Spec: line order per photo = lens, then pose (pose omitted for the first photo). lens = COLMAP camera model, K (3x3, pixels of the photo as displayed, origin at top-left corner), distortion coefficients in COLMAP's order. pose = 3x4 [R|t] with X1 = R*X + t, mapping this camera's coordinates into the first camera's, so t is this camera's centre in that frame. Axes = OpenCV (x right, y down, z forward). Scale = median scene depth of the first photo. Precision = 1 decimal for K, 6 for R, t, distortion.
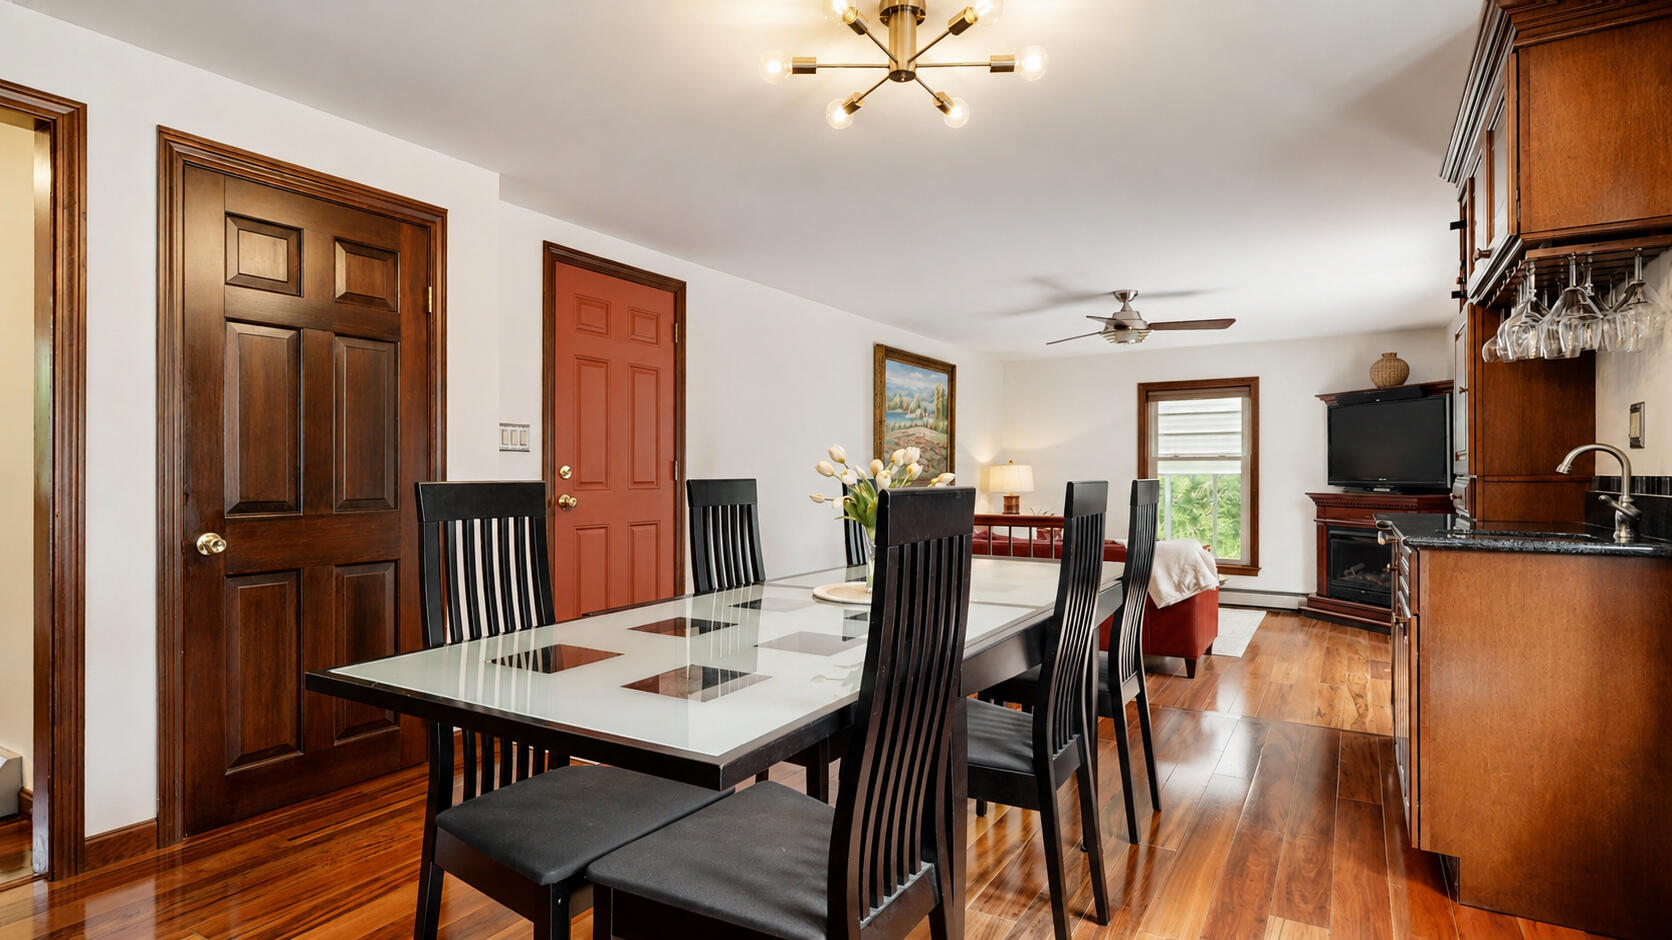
lens RADIAL K [[849.7, 0, 836.3], [0, 849.7, 473.6], [0, 0, 1]] dist [0.032740, 0.000417]
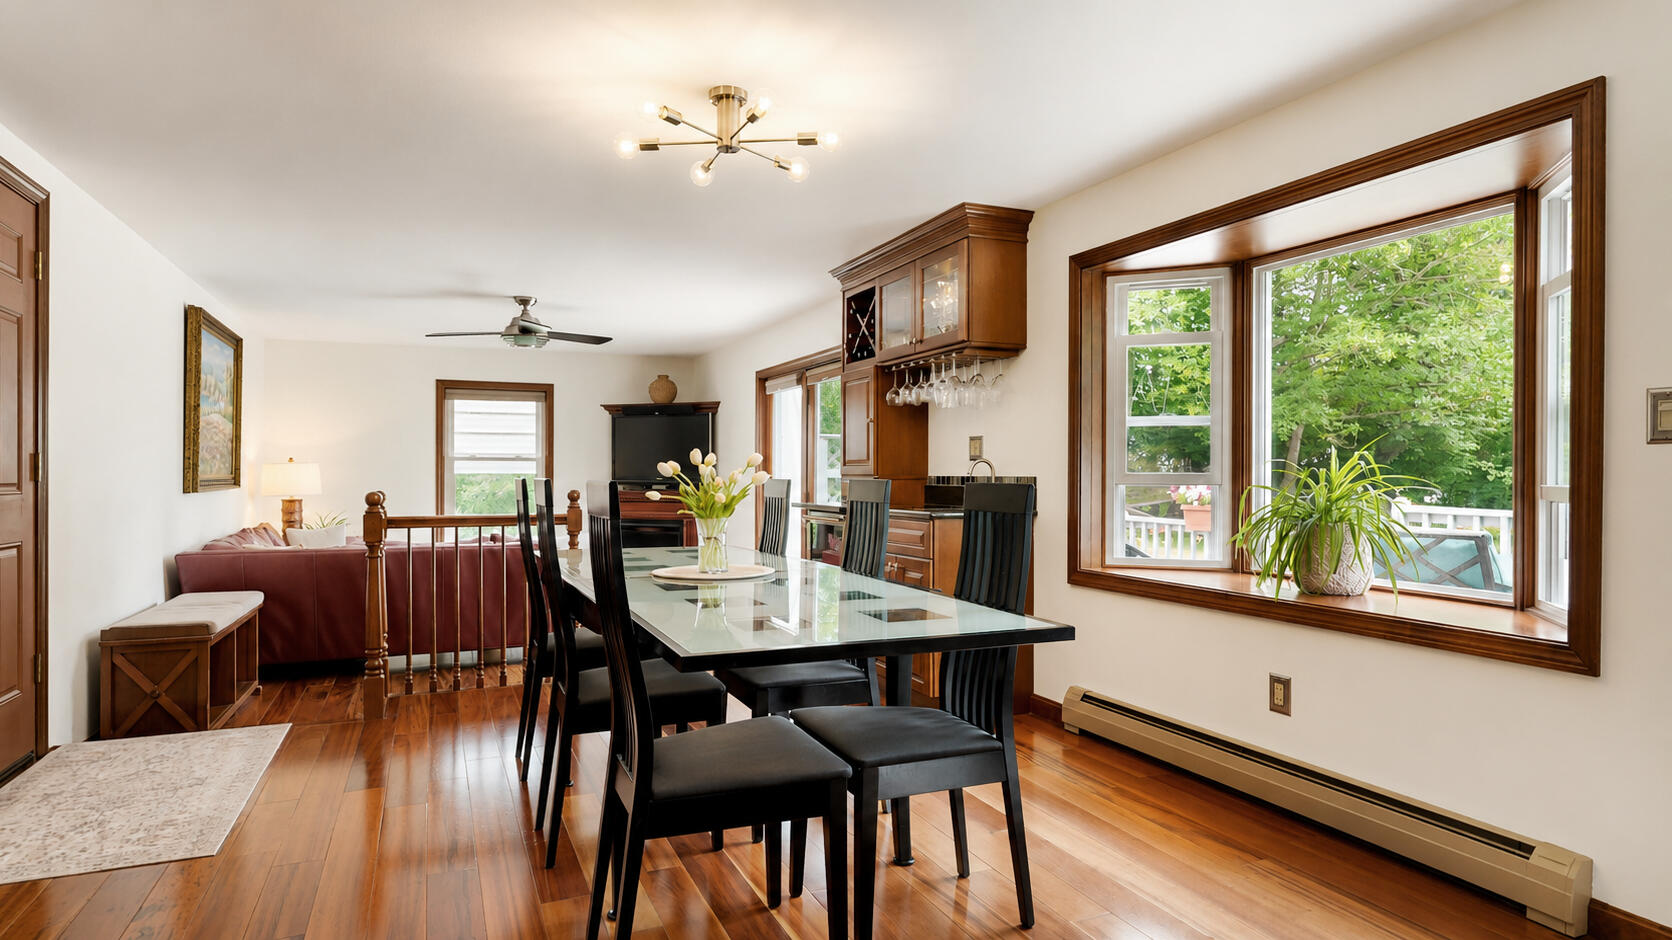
lens RADIAL K [[934.5, 0, 836.1], [0, 934.5, 474.3], [0, 0, 1]] dist [-0.003859, -0.000942]
pose [[0.580098, 0.003254, 0.814540, -0.274530], [-0.003100, 0.999994, -0.001788, 0.001754], [-0.814541, -0.001488, 0.580104, 0.026983]]
